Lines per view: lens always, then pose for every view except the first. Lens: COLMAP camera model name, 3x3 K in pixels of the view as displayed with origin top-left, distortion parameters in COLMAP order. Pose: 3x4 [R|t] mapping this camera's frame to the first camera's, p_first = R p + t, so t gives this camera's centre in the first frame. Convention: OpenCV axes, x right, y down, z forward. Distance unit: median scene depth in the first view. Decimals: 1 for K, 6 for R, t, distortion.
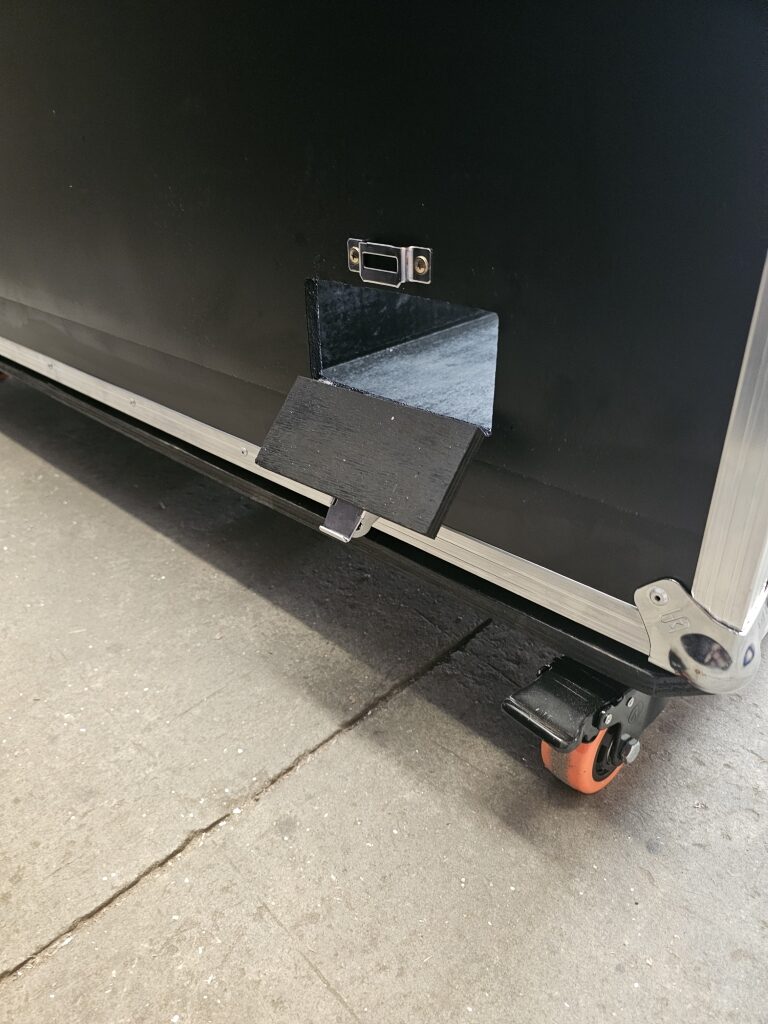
lens RADIAL K [[688.9, 0, 385.3], [0, 688.9, 484.0], [0, 0, 1]] dist [0.035599, -0.035128]
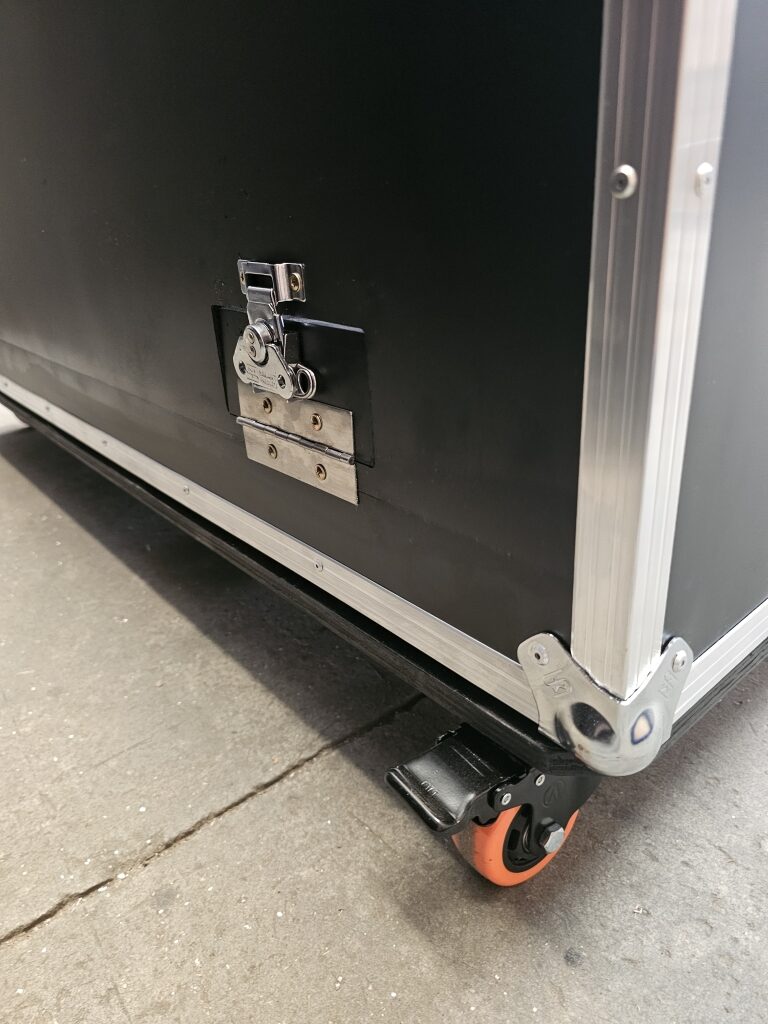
lens RADIAL K [[688.9, 0, 387.3], [0, 688.9, 493.9], [0, 0, 1]] dist [0.035599, -0.035128]
pose [[0.992734, 0.009934, -0.119922, 0.244671], [-0.017539, 0.997889, -0.062532, 0.018170], [0.119048, 0.064181, 0.990812, 0.099540]]
